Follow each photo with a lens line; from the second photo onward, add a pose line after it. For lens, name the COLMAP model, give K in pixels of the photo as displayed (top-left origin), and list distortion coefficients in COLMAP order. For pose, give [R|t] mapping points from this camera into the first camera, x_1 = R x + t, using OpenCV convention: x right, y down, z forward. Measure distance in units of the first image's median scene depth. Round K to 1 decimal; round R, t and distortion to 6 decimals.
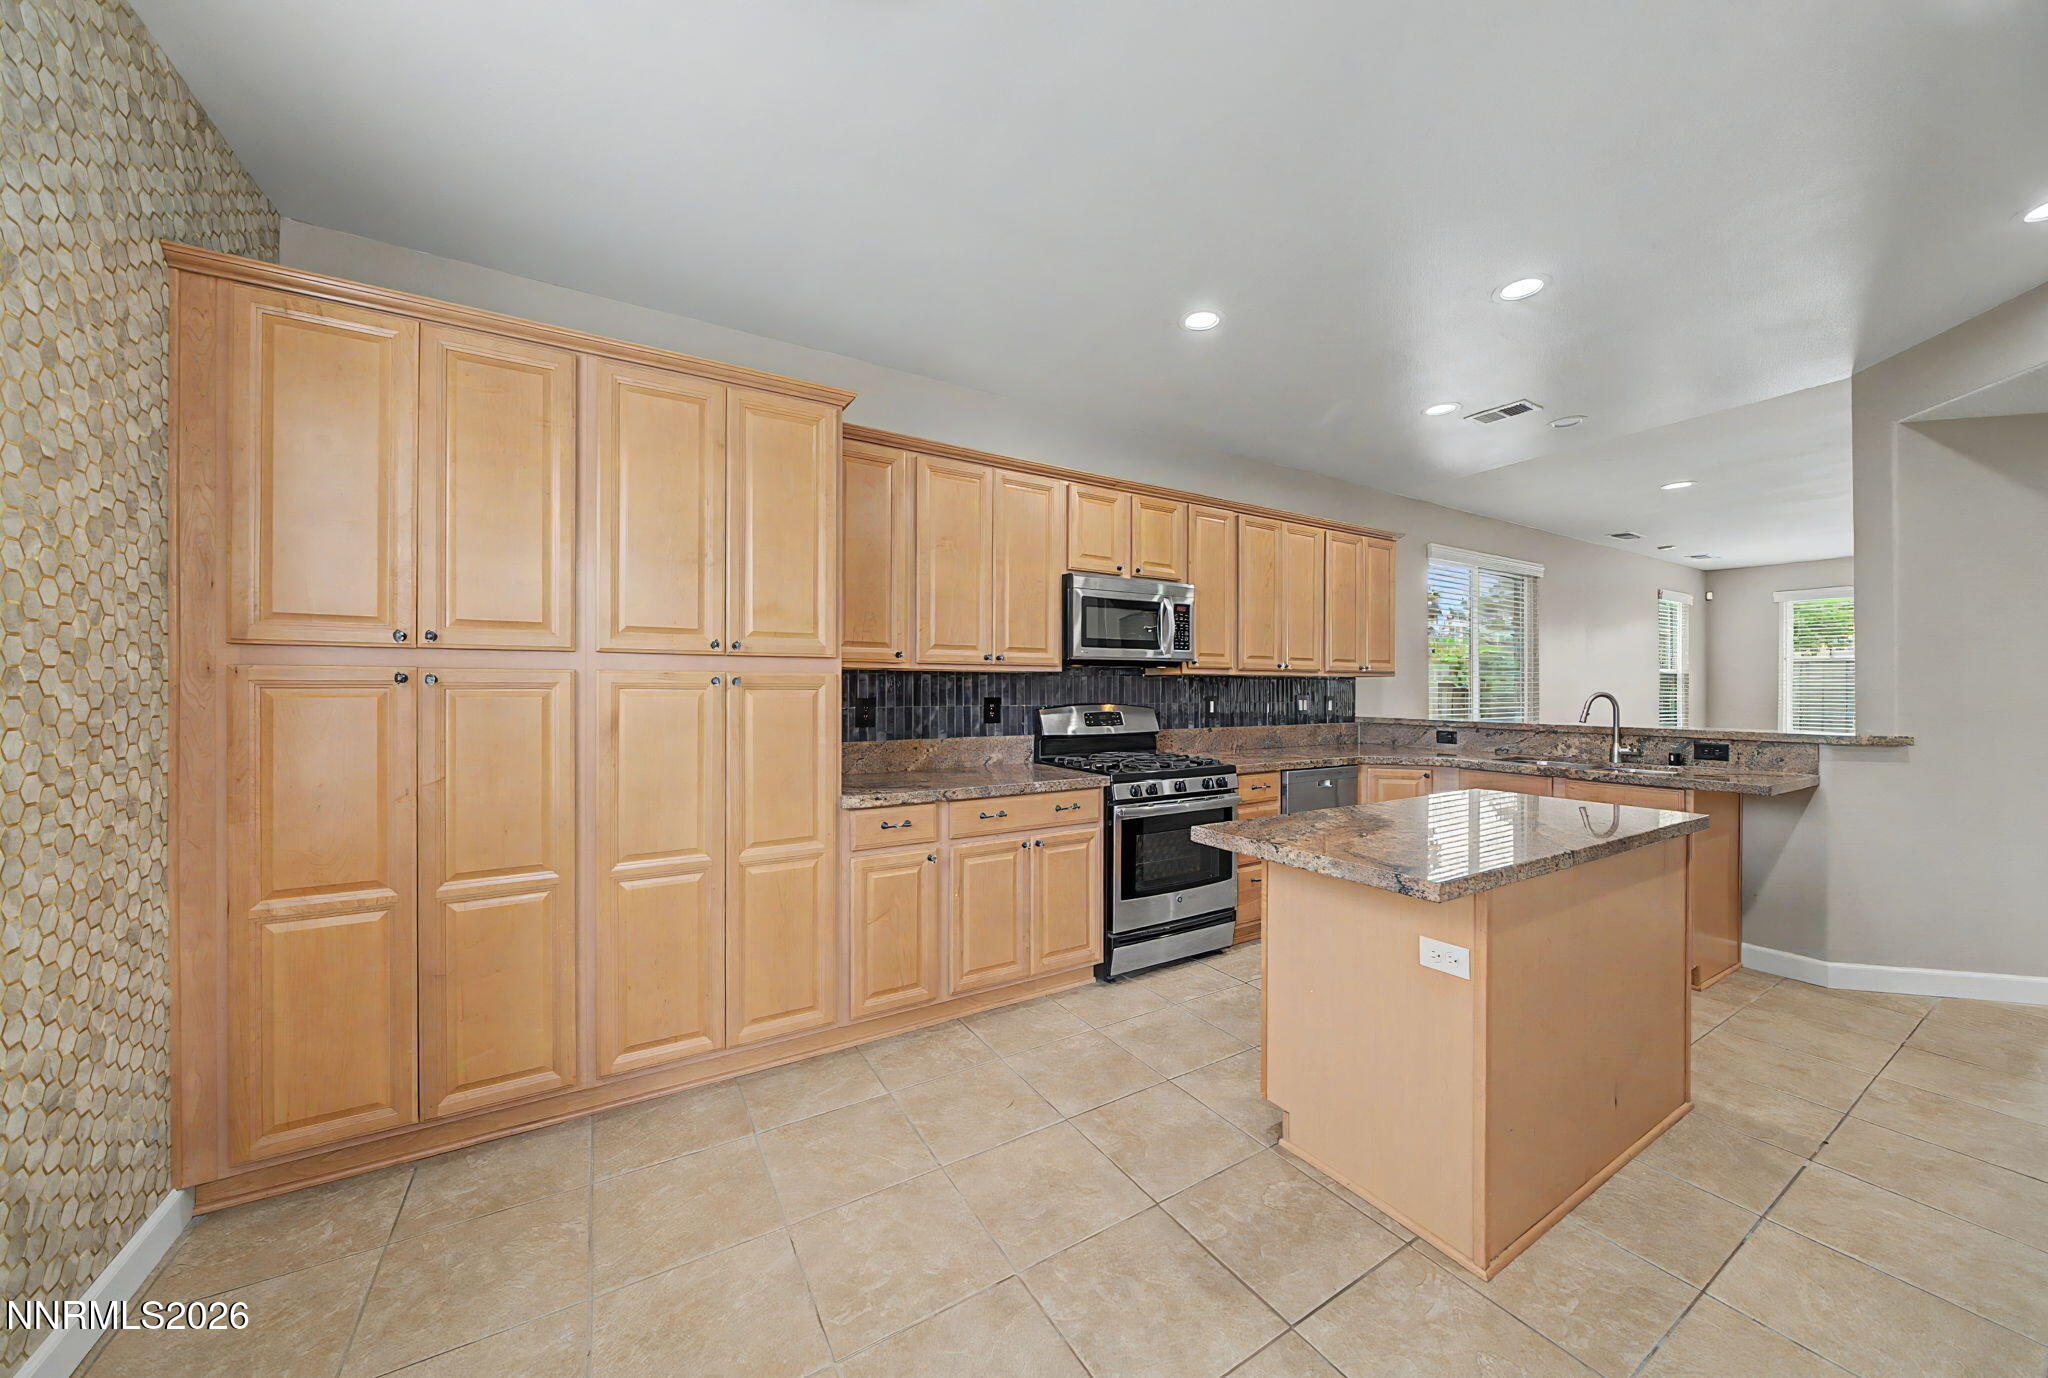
lens RADIAL K [[743.1, 0, 1024.0], [0, 743.1, 689.0], [0, 0, 1]] dist [0.000275, -0.000013]
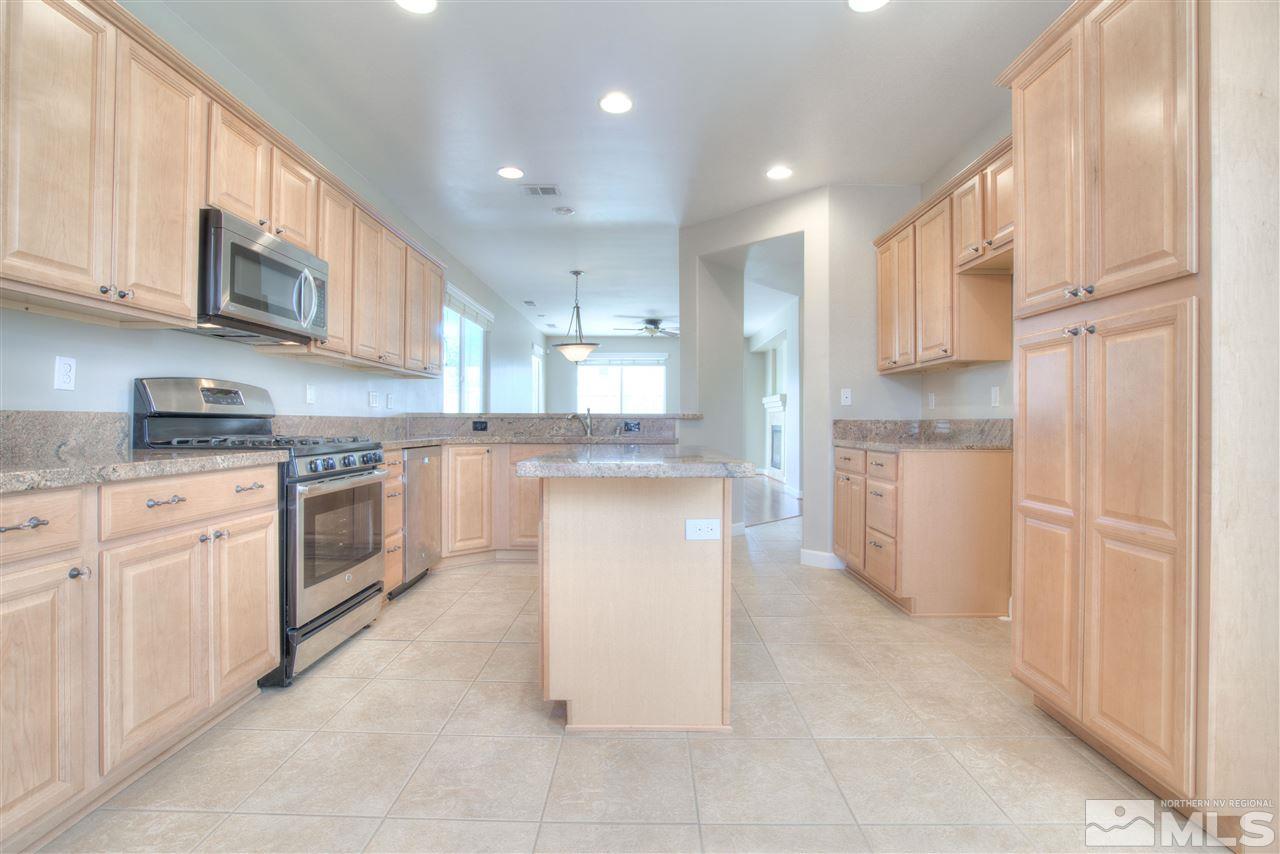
lens RADIAL K [[600.8, 0, 640.0], [0, 600.8, 427.0], [0, 0, 1]] dist [-0.002537, -0.000182]
pose [[0.524147, -0.004871, 0.851614, -0.266997], [0.002980, 0.999988, 0.003885, 0.086036], [-0.851623, 0.000501, 0.524155, 0.267737]]
